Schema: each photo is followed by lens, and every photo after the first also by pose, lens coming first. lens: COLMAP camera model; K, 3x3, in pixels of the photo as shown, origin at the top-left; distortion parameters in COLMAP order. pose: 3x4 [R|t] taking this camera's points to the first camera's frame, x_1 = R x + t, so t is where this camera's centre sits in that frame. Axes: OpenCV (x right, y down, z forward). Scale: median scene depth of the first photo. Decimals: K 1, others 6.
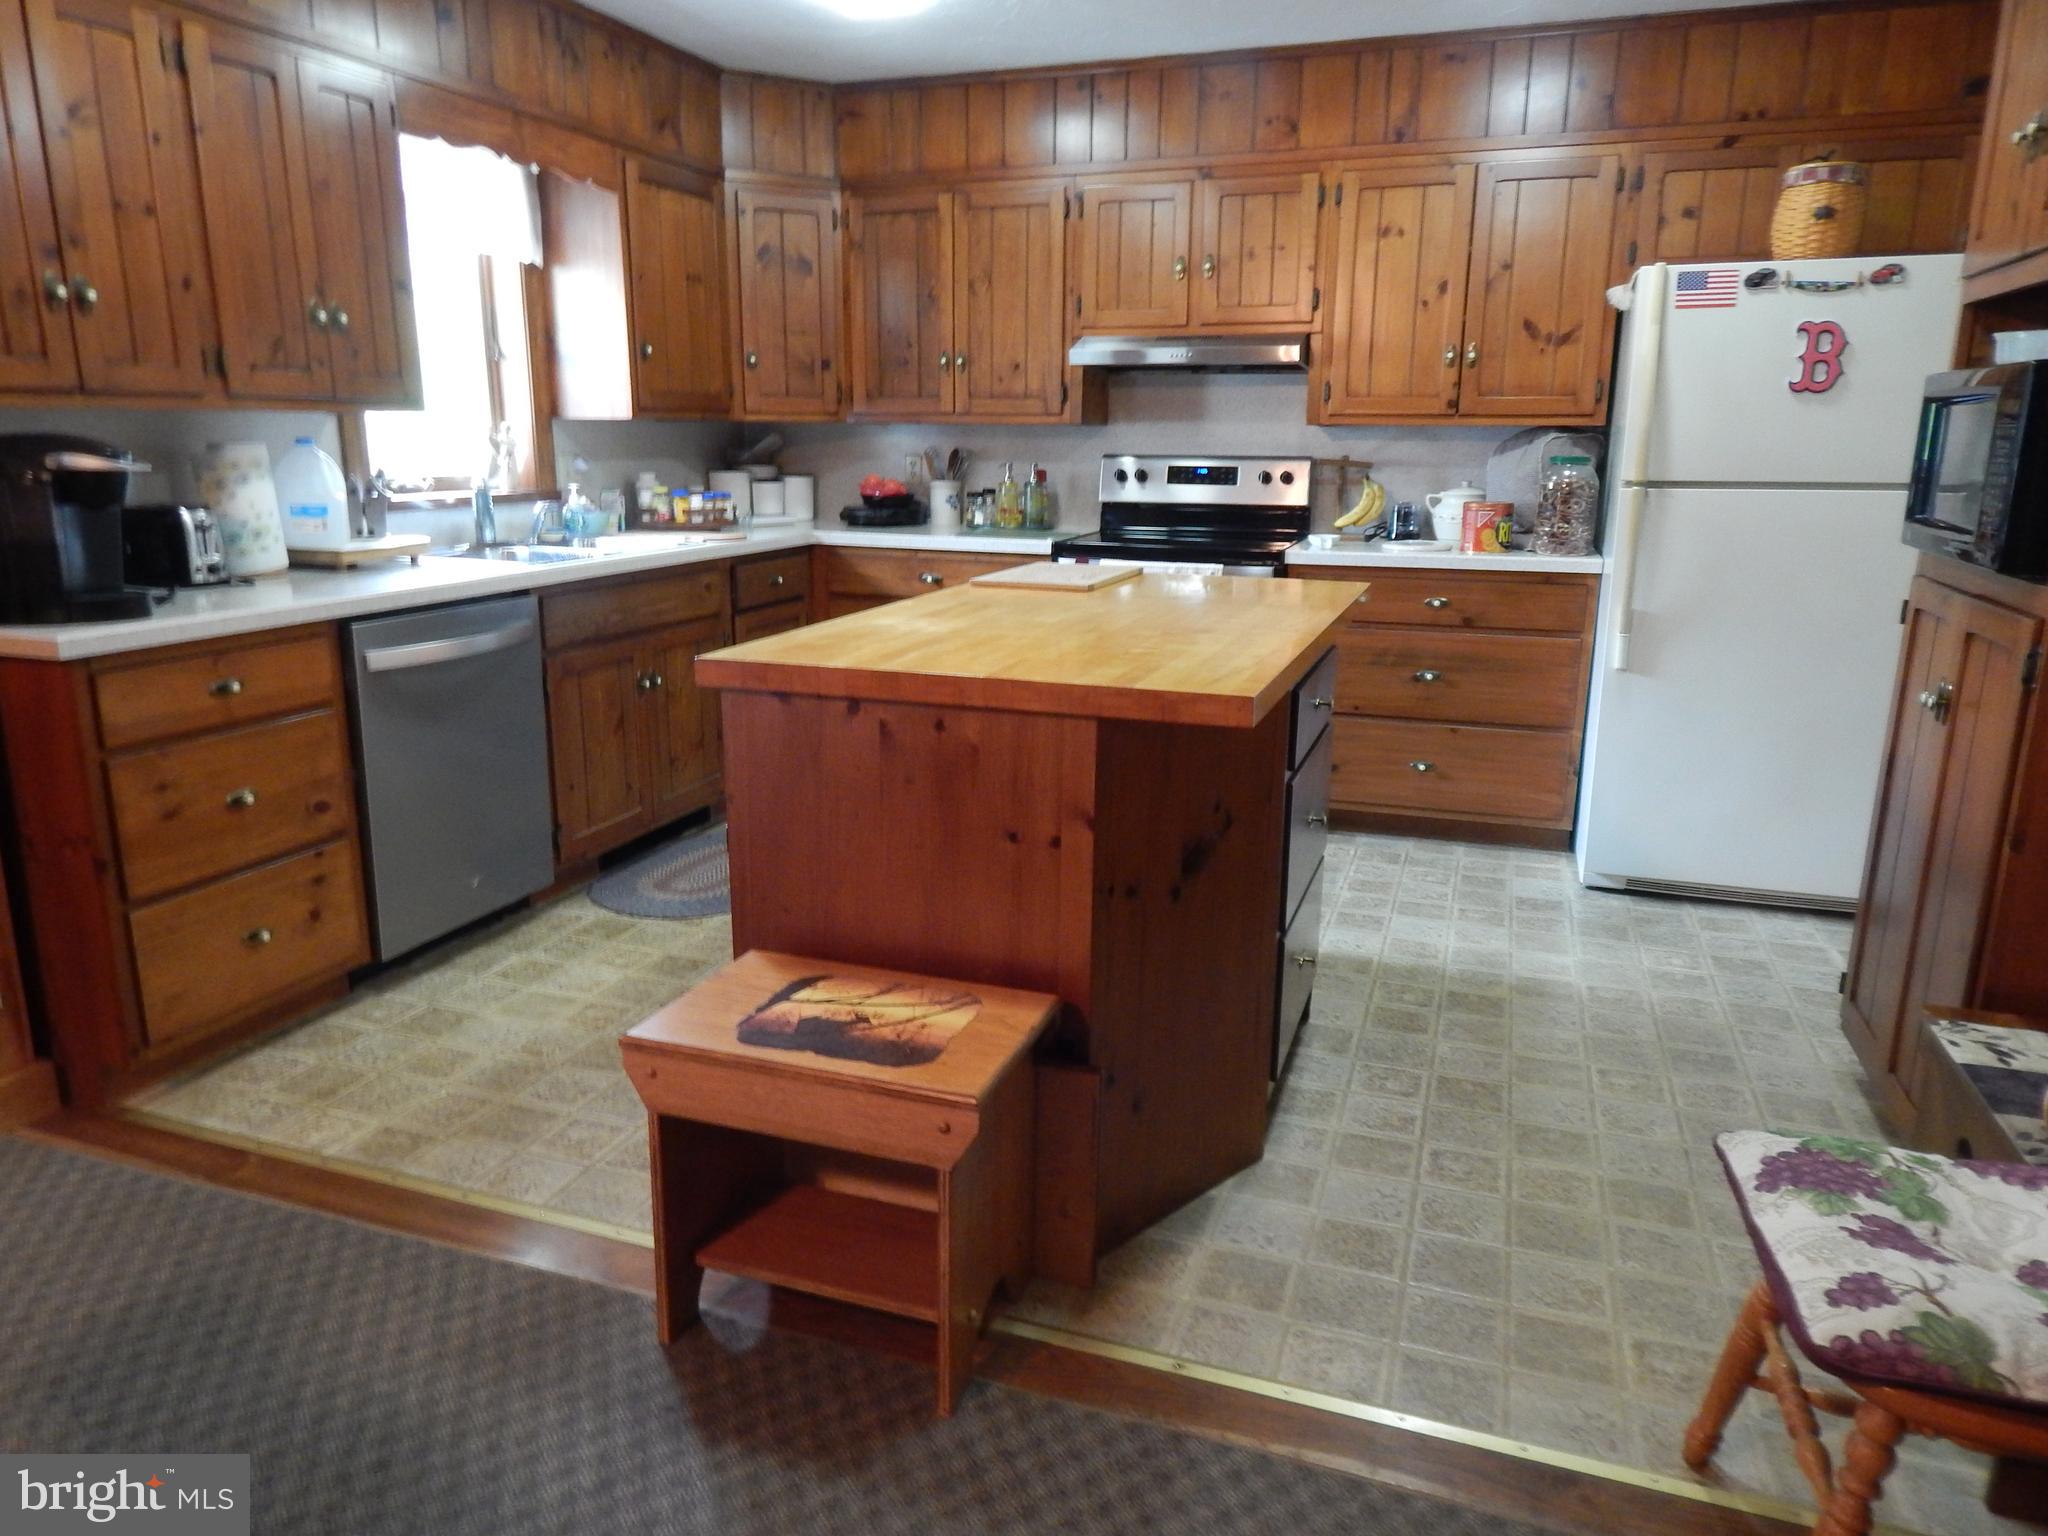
lens RADIAL K [[1355.5, 0, 1026.3], [0, 1355.5, 768.9], [0, 0, 1]] dist [0.008015, -0.011405]
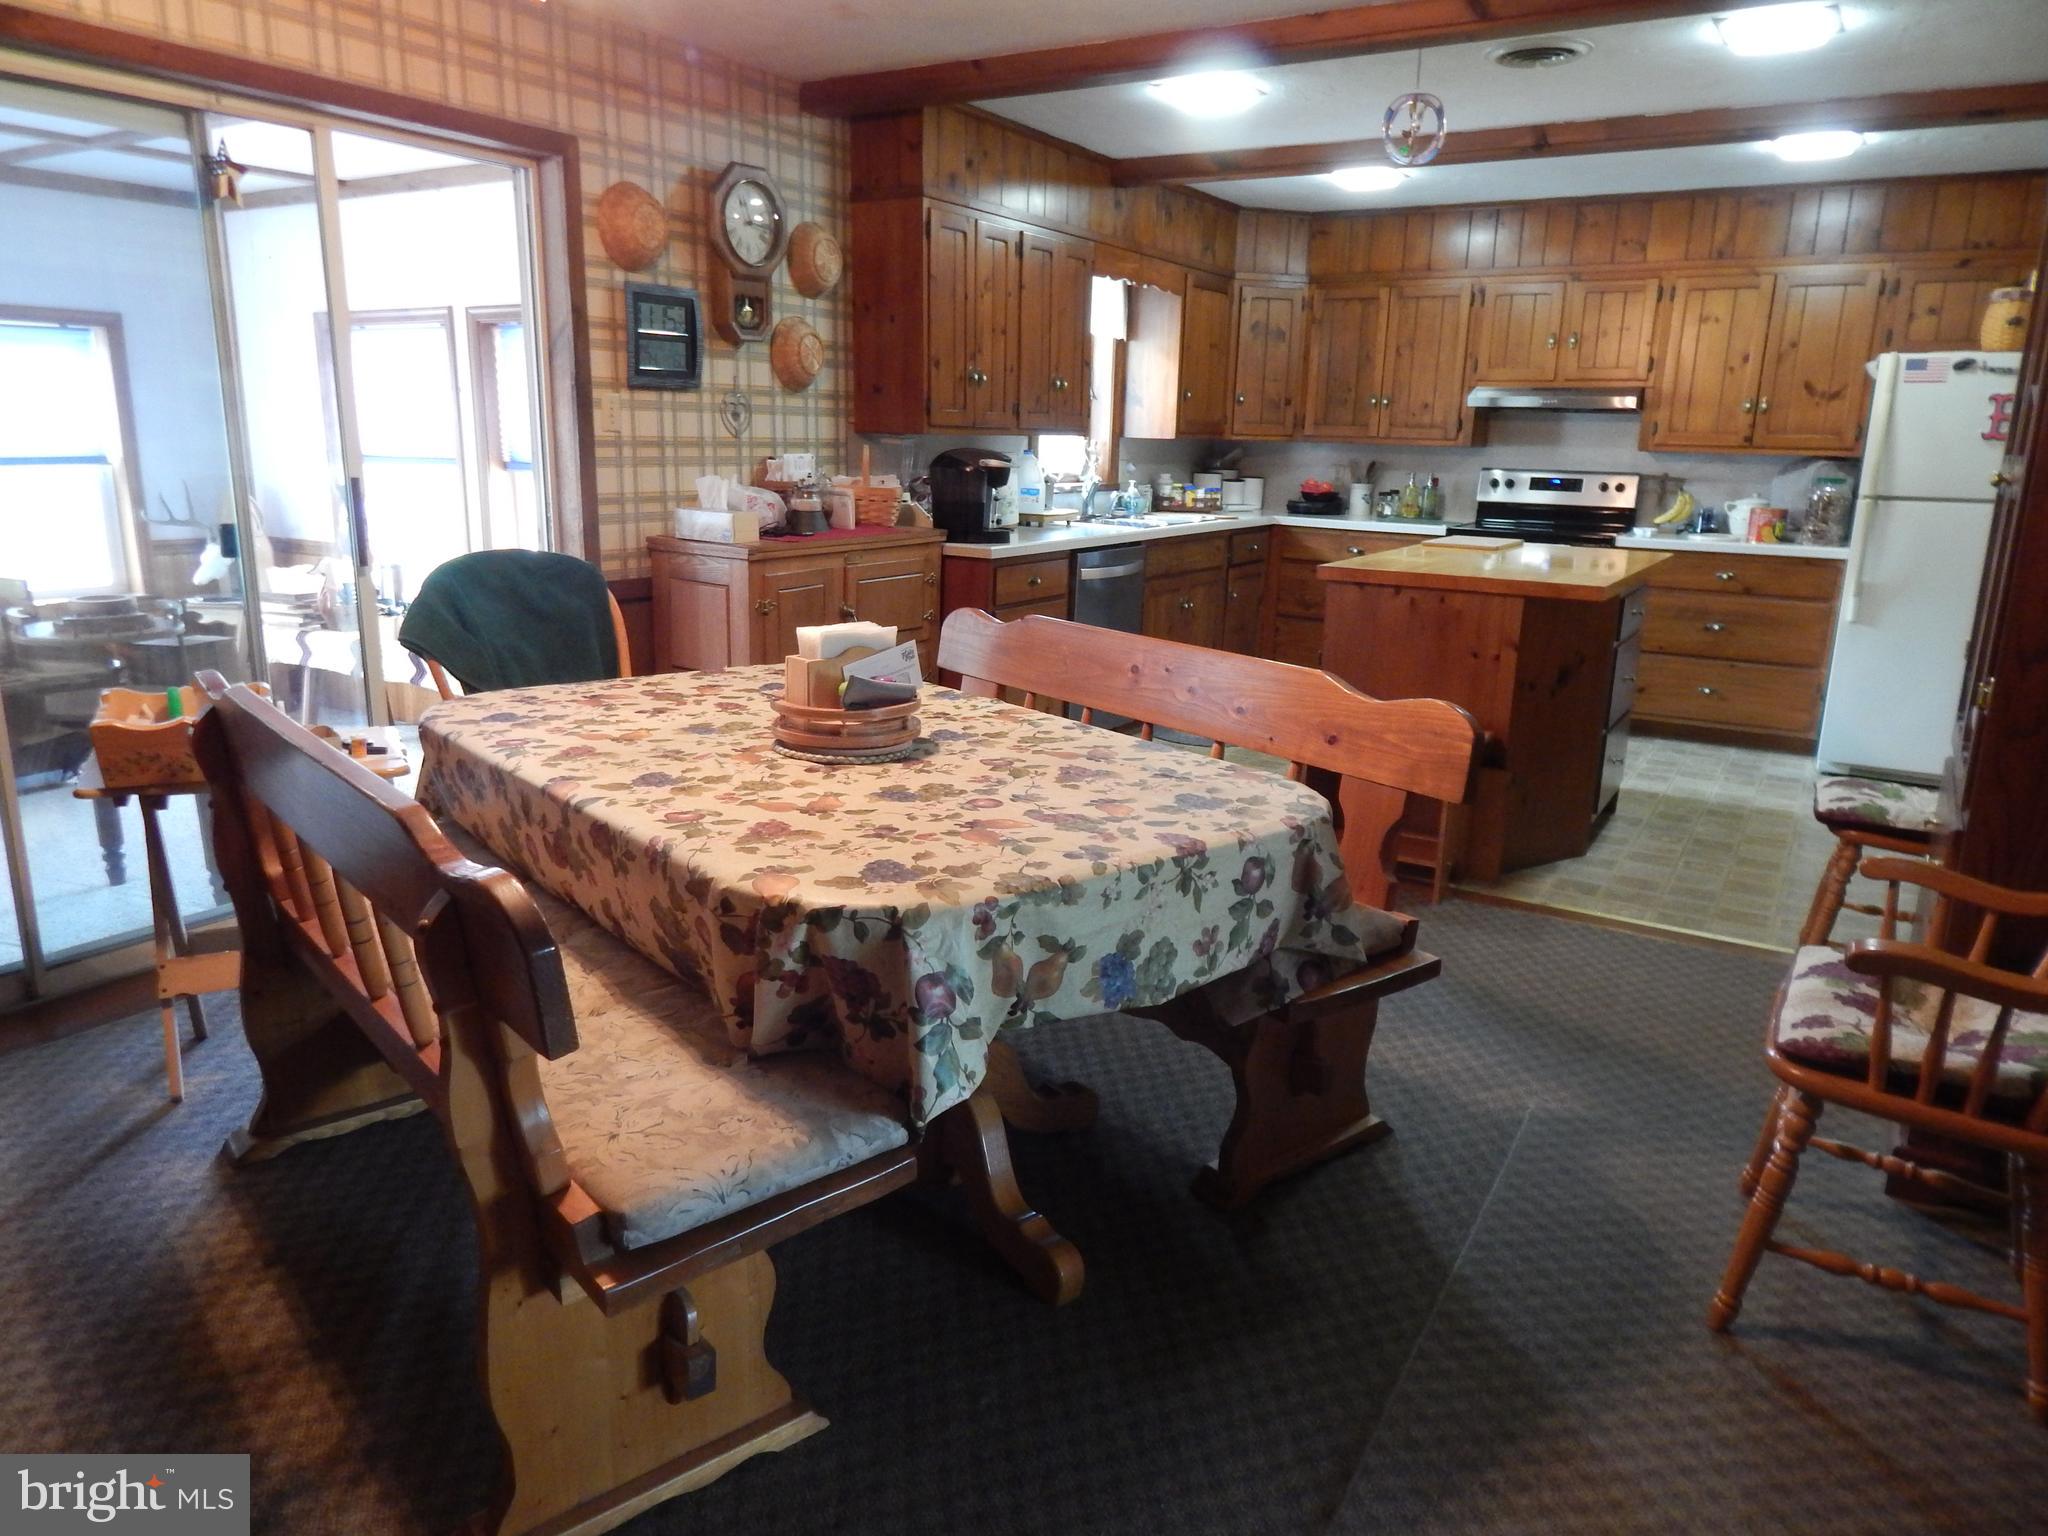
lens RADIAL K [[1355.5, 0, 1029.6], [0, 1355.5, 769.0], [0, 0, 1]] dist [0.008015, -0.011405]
pose [[0.977852, 0.067498, -0.198116, -0.121815], [-0.067742, 0.997687, 0.005553, 0.123818], [0.198032, 0.007991, 0.980163, -0.560903]]
